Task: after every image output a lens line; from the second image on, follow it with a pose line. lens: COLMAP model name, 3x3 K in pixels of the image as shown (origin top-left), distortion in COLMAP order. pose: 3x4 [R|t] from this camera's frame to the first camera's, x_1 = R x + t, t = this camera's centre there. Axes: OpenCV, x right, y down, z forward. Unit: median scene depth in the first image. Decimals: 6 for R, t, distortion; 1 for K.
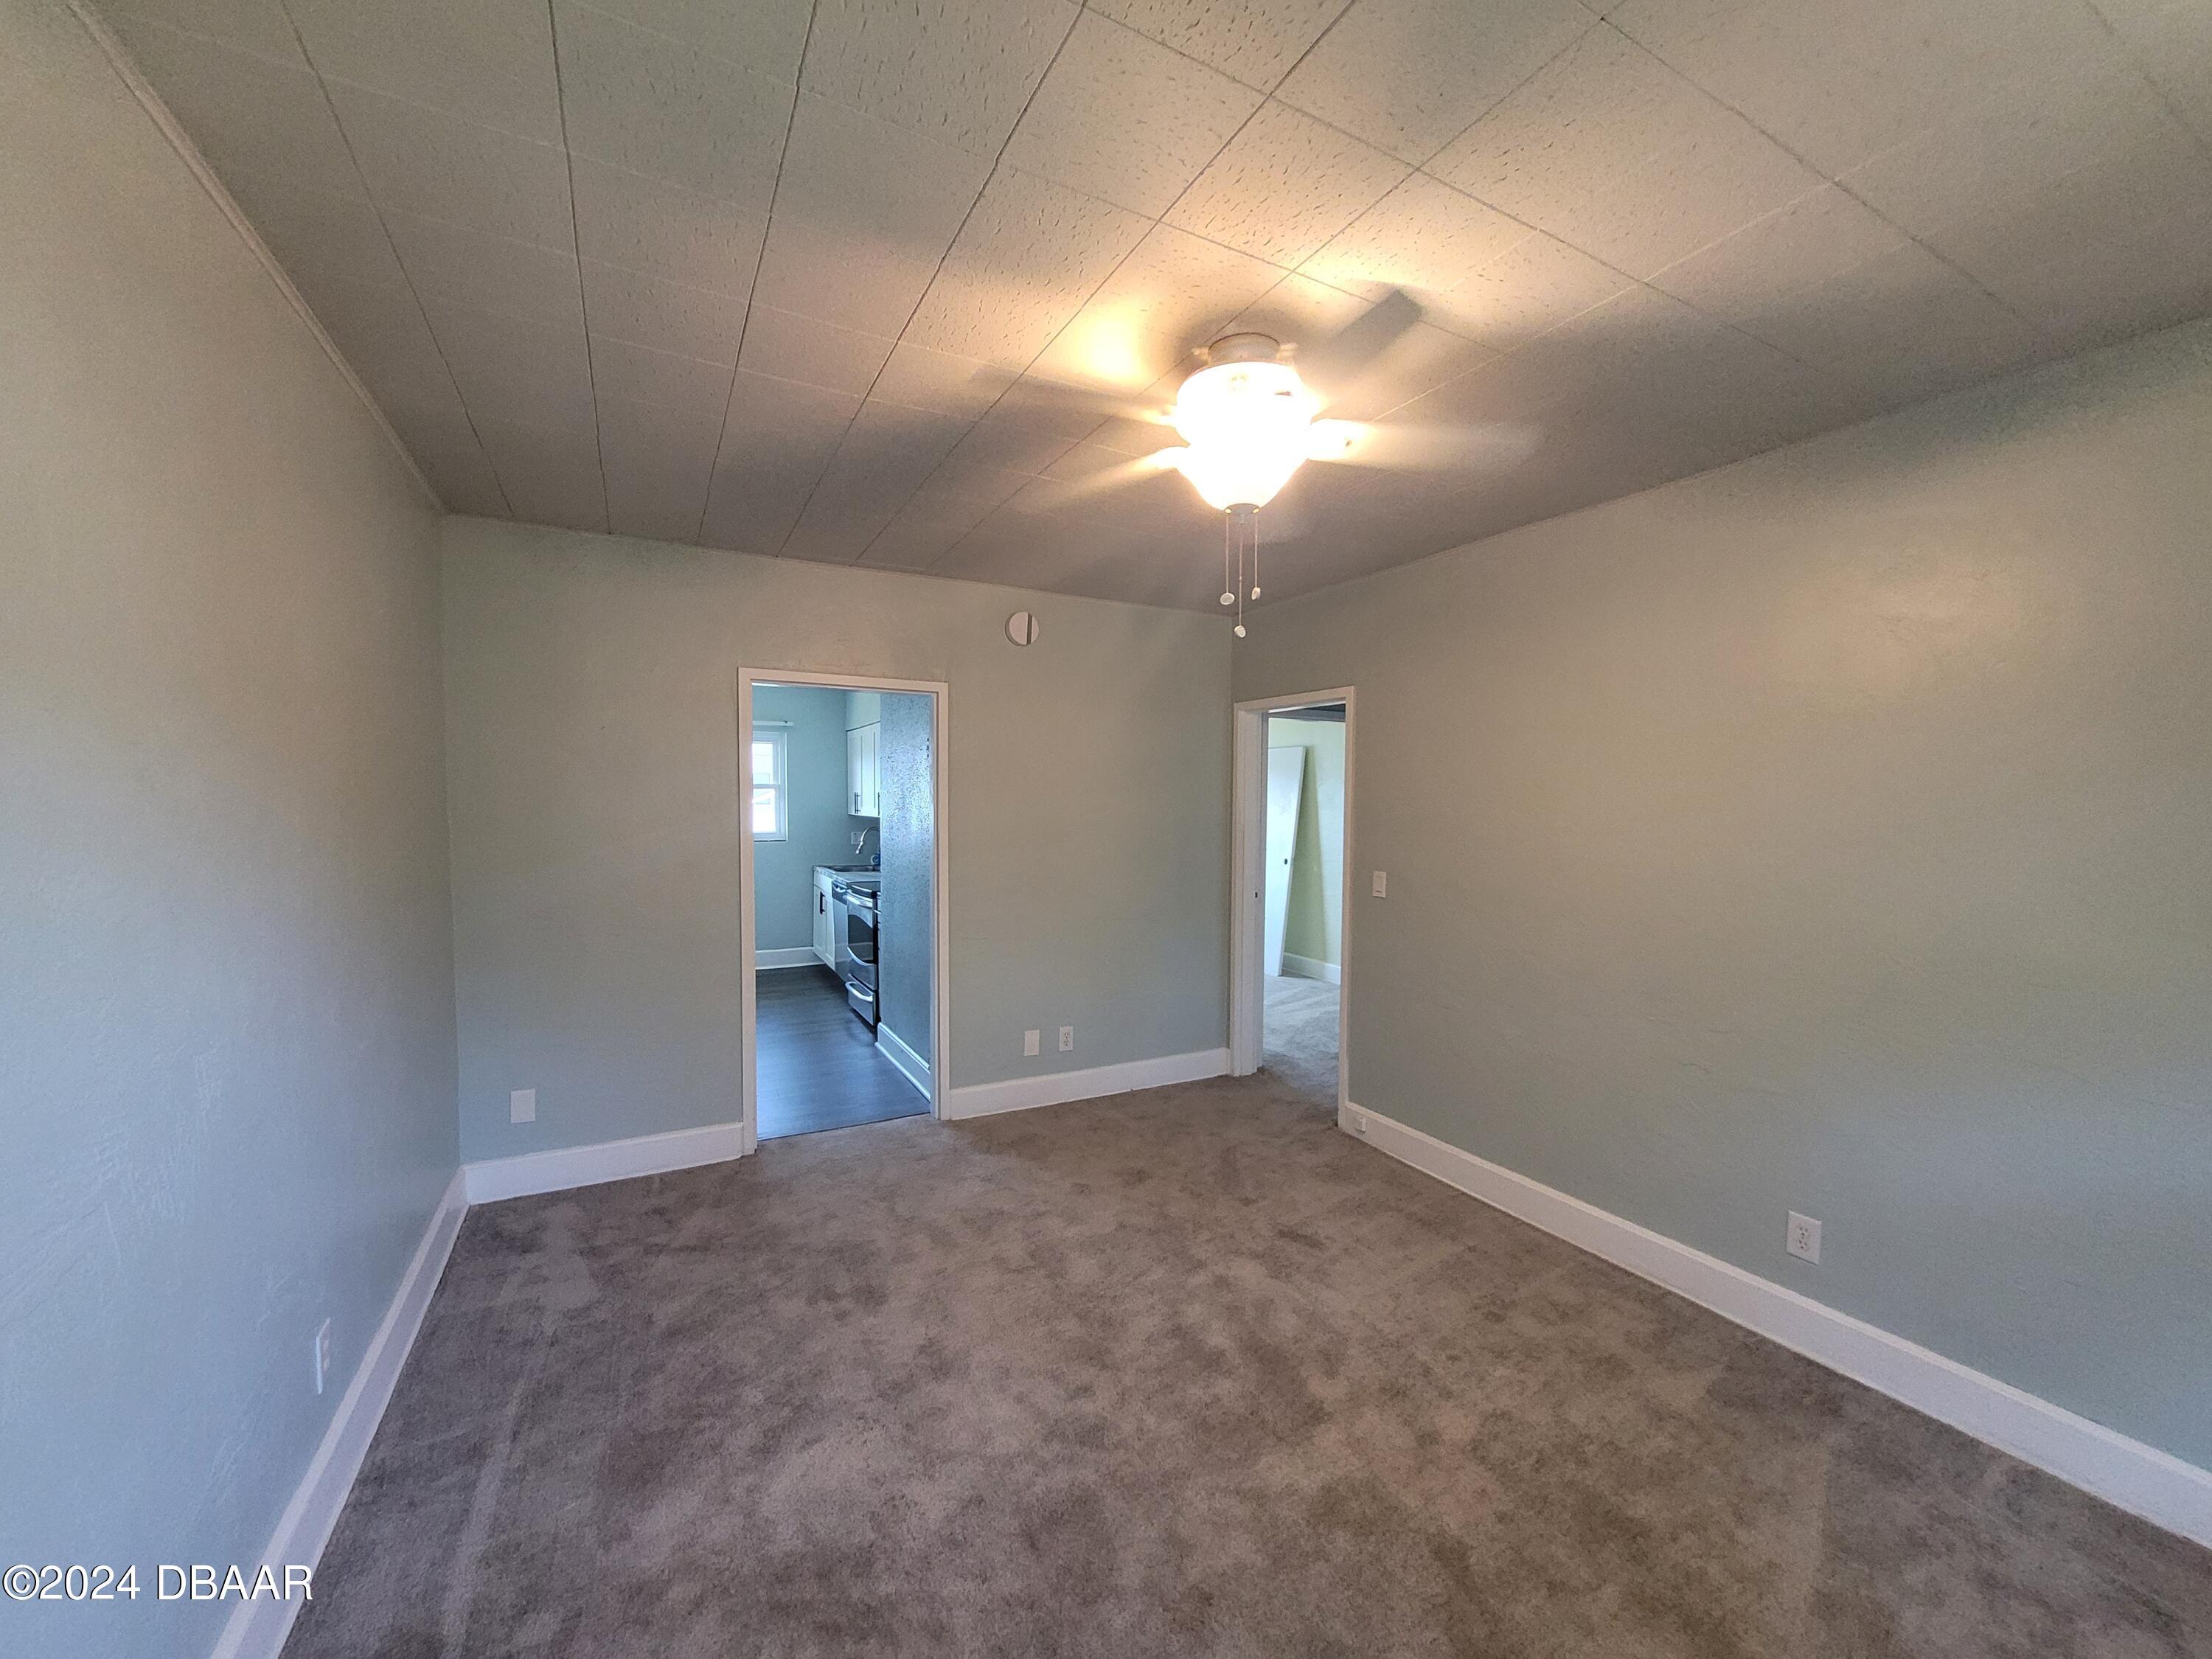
lens RADIAL K [[862.9, 0, 1101.3], [0, 862.9, 841.4], [0, 0, 1]] dist [0.000148, 0.000454]
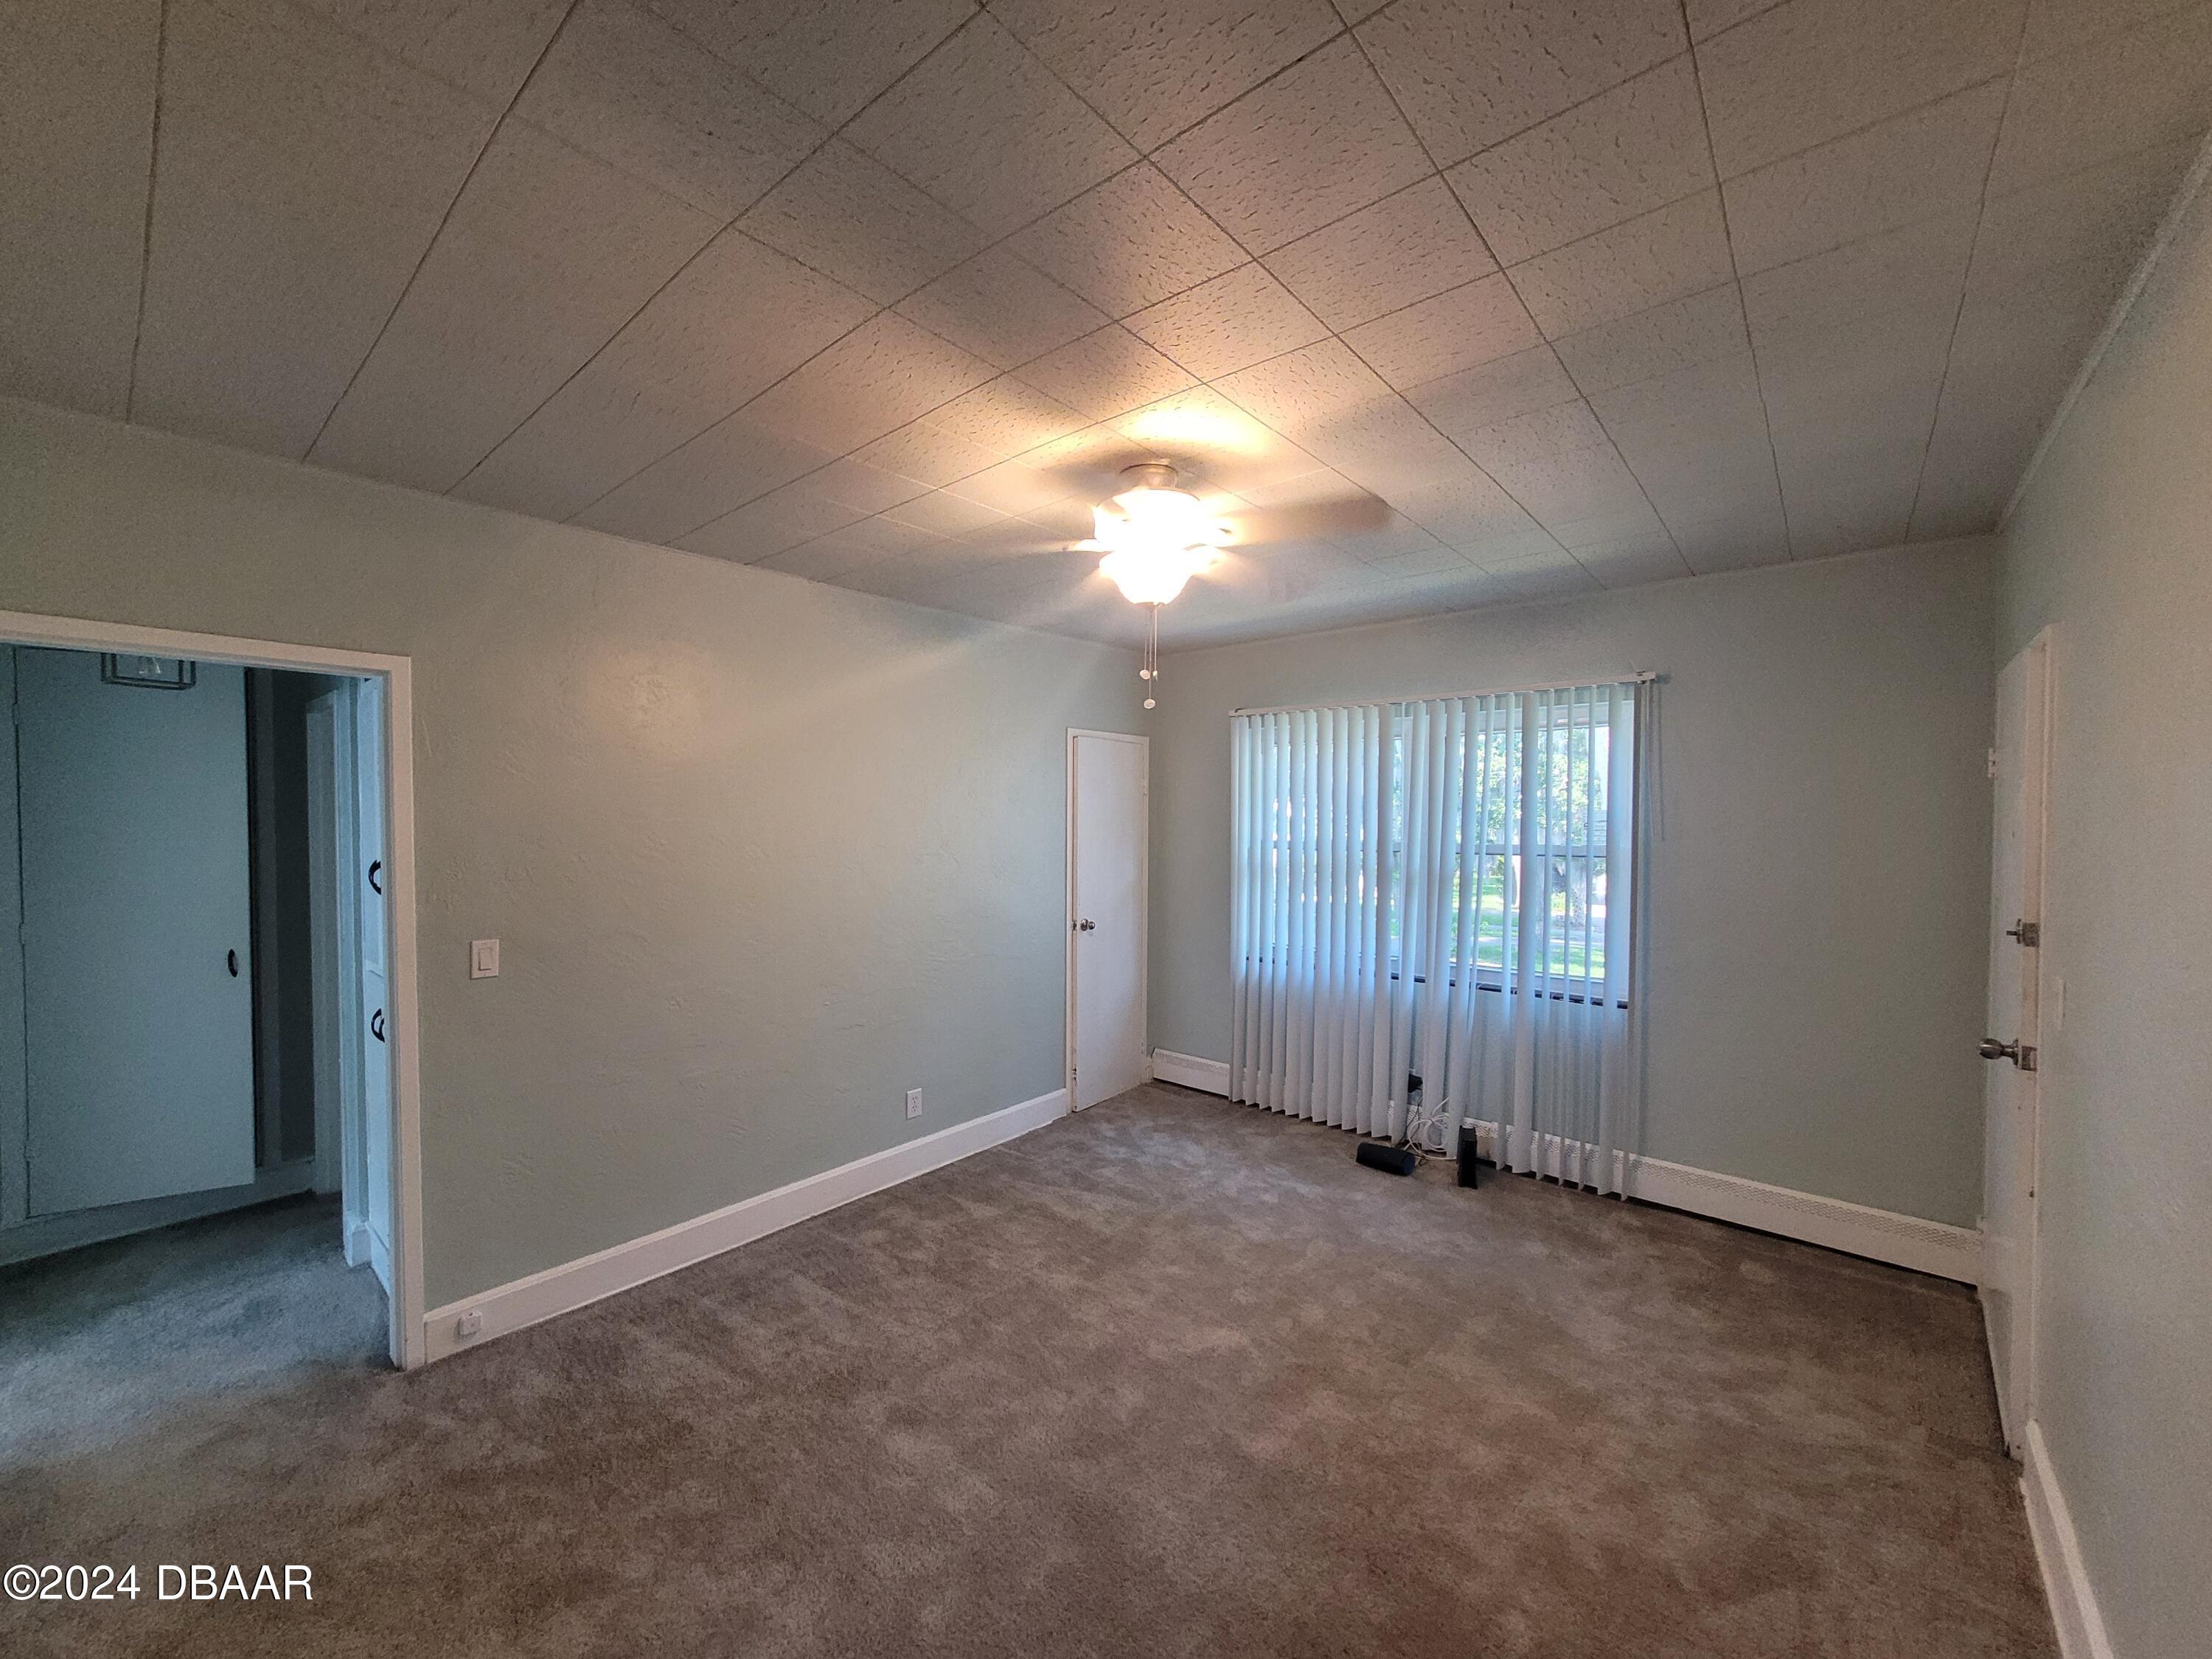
lens RADIAL K [[862.9, 0, 1099.4], [0, 862.9, 829.0], [0, 0, 1]] dist [0.000148, 0.000454]
pose [[-0.359323, -0.031503, 0.932681, -0.587255], [0.036619, 0.998184, 0.047823, -0.081298], [-0.932495, 0.051338, -0.357517, 0.934043]]
